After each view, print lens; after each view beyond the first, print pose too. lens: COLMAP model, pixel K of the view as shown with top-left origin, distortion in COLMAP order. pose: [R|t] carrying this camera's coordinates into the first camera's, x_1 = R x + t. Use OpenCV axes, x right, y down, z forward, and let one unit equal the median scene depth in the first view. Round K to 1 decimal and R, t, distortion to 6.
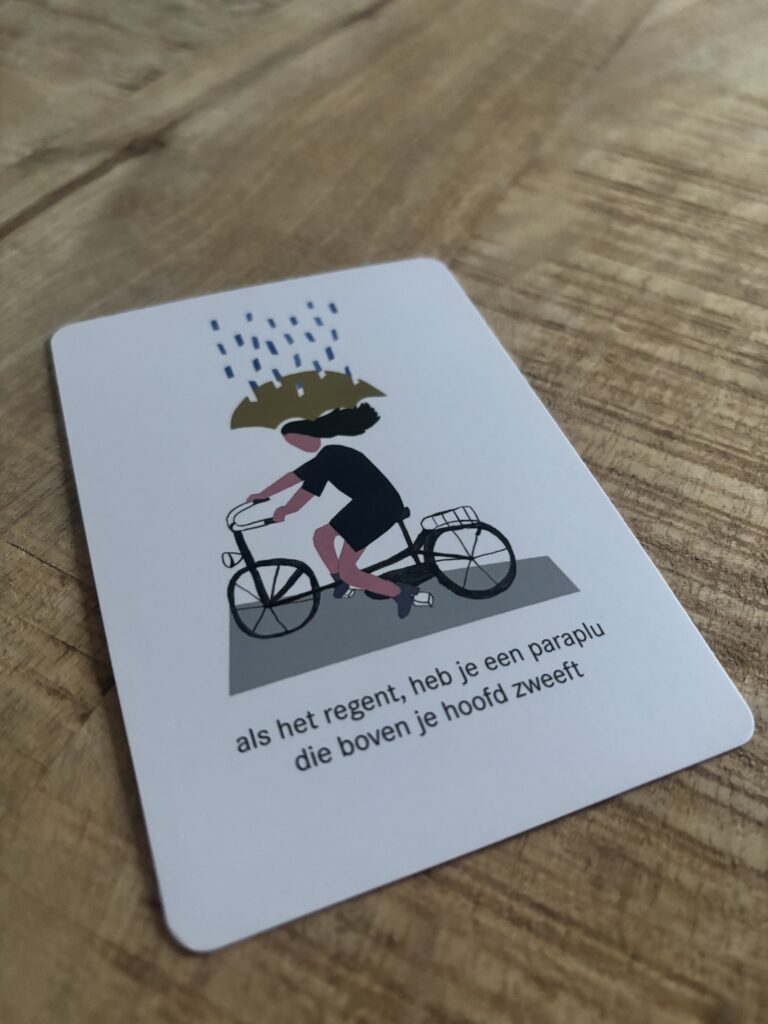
lens RADIAL K [[827.0, 0, 384.0], [0, 827.0, 512.0], [0, 0, 1]] dist [-0.050253, 0.014679]
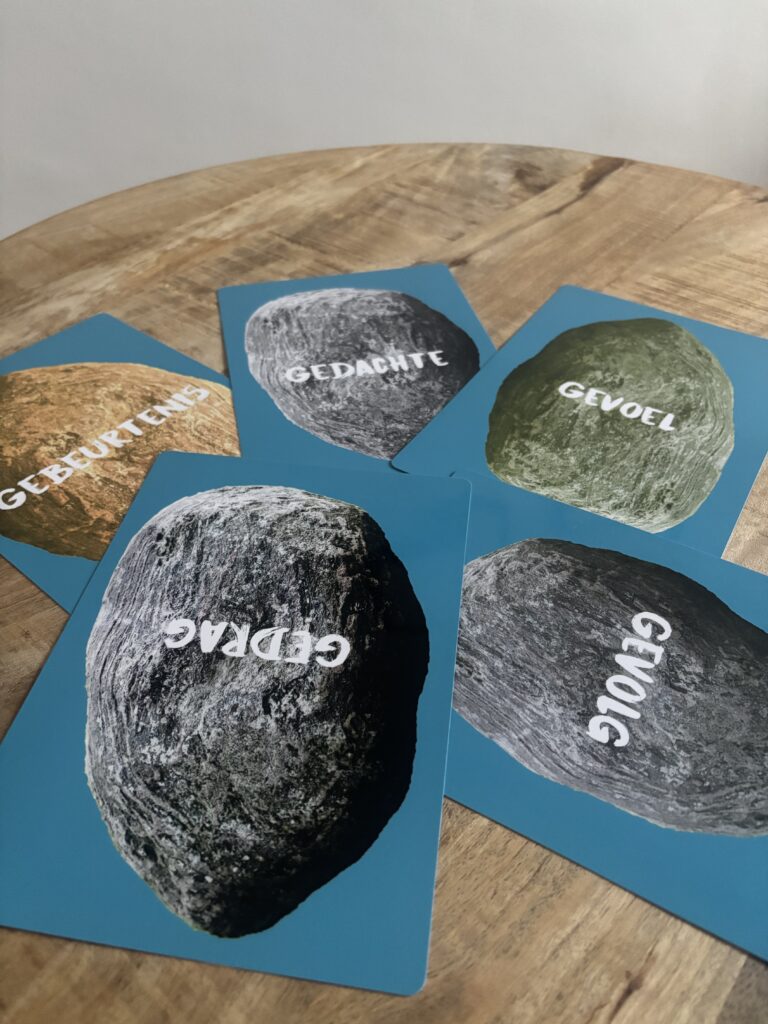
lens RADIAL K [[790.3, 0, 384.0], [0, 790.3, 512.0], [0, 0, 1]] dist [-0.066084, 0.093144]
pose [[0.970529, 0.114641, -0.211967, 0.091203], [-0.142372, 0.982448, -0.120528, 0.680781], [0.194429, 0.147154, 0.969816, -1.379853]]
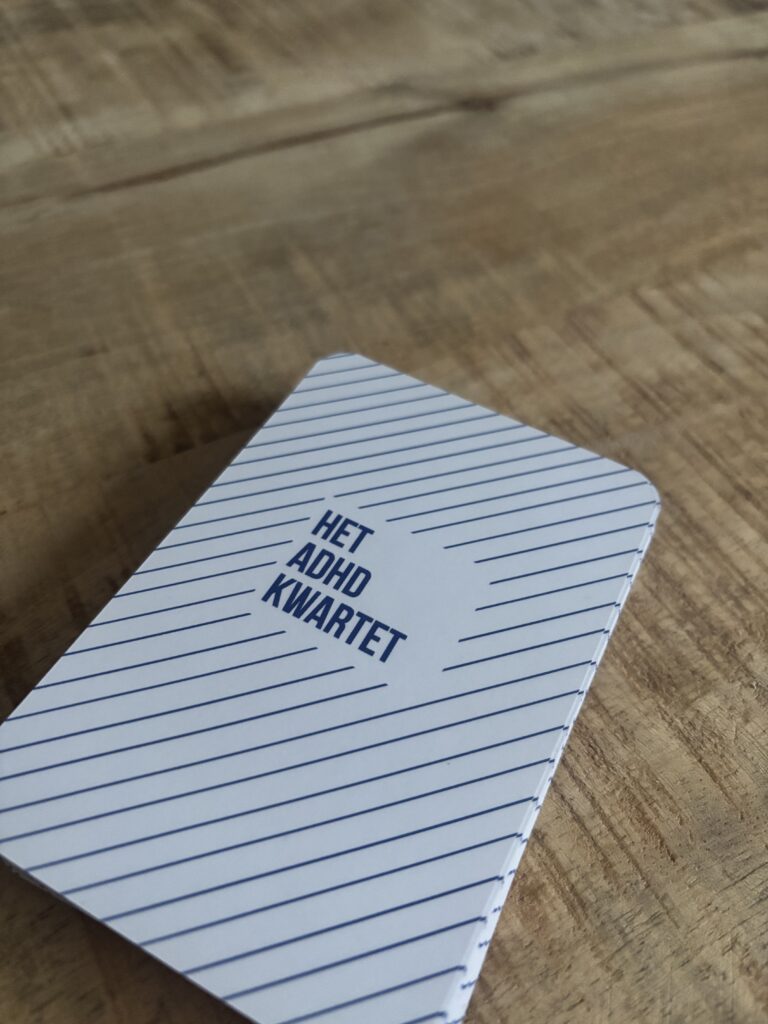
lens RADIAL K [[827.0, 0, 384.0], [0, 827.0, 512.0], [0, 0, 1]] dist [-0.050253, 0.014679]
pose [[0.831339, 0.435386, -0.345419, 0.260360], [-0.434260, 0.896753, 0.085161, 0.026914], [0.346834, 0.079204, 0.934576, -0.079029]]
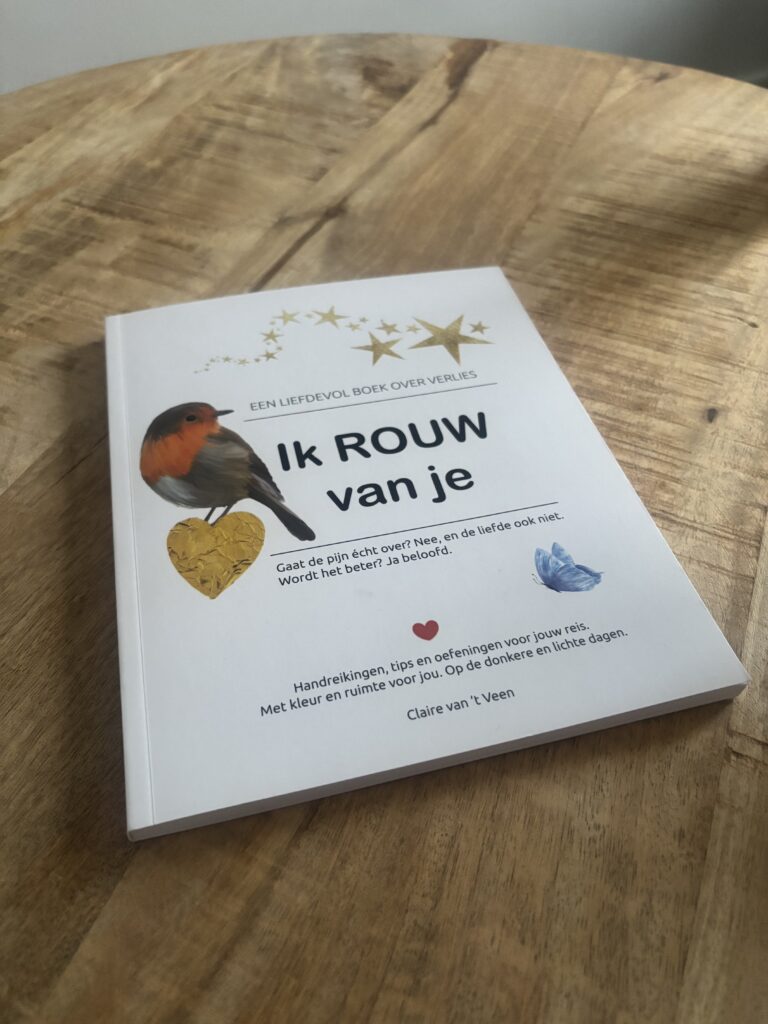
lens RADIAL K [[790.3, 0, 384.0], [0, 790.3, 512.0], [0, 0, 1]] dist [-0.066084, 0.093144]
pose [[0.997679, -0.065651, -0.018054, -0.204649], [0.065587, 0.997838, -0.004135, 0.286374], [0.018286, 0.002941, 0.999828, -0.894377]]
